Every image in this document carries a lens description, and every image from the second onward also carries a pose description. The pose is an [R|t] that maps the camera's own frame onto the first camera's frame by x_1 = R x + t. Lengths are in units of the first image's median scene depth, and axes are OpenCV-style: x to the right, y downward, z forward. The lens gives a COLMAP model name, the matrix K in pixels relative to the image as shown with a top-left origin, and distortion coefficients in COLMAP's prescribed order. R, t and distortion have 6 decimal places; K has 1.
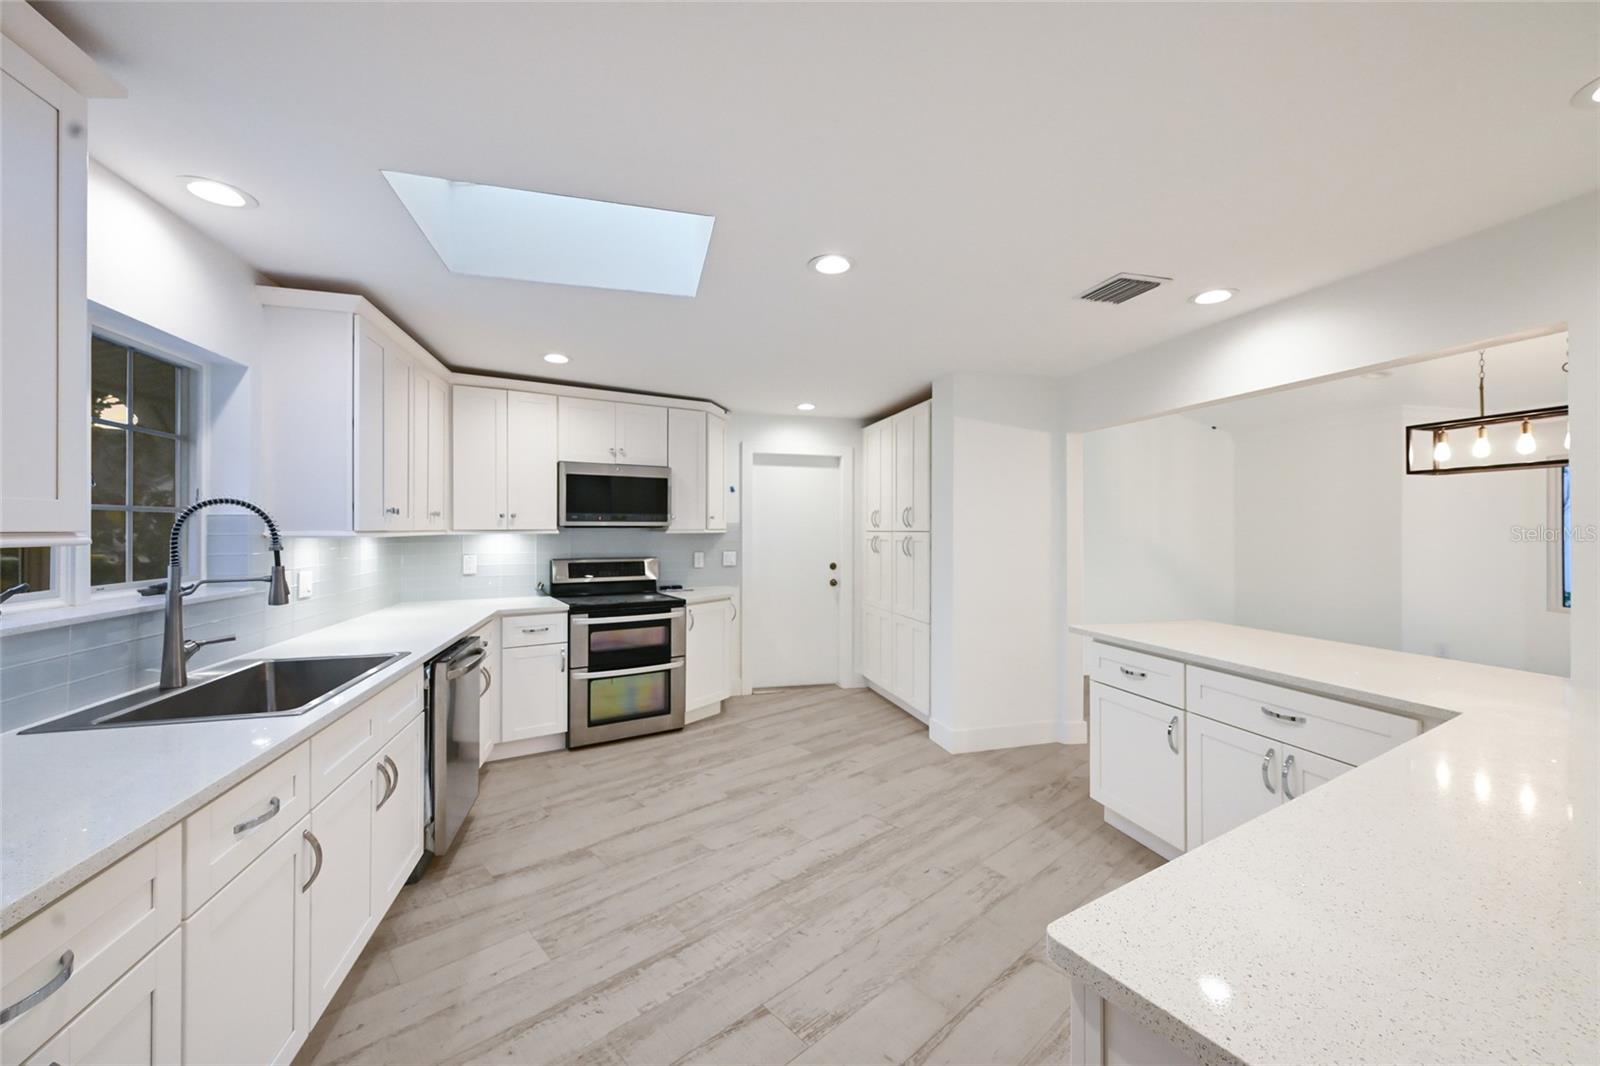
lens RADIAL K [[629.8, 0, 802.9], [0, 629.8, 527.0], [0, 0, 1]] dist [0.004615, -0.000081]
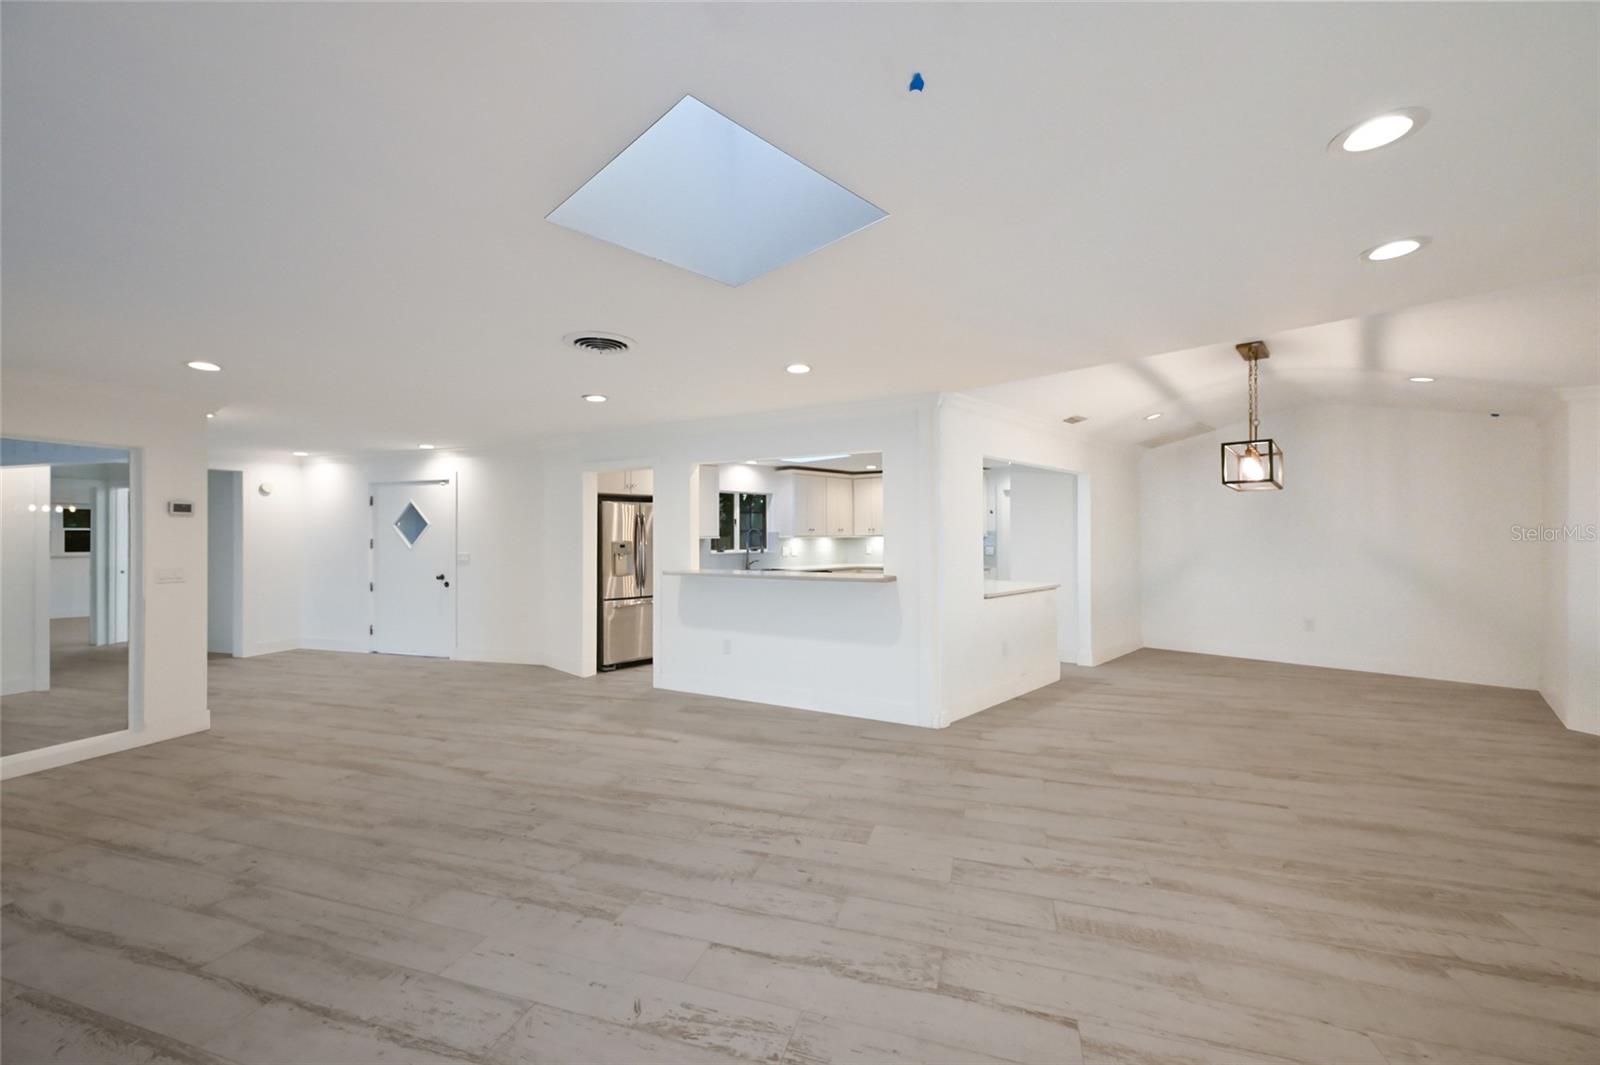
lens RADIAL K [[631.9, 0, 800.0], [0, 631.9, 532.5], [0, 0, 1]] dist [0.005366, -0.000035]
pose [[0.498086, -0.010128, -0.867069, 1.617535], [0.008643, 0.999940, -0.006715, 0.007724], [0.867085, -0.004150, 0.498143, -0.493340]]
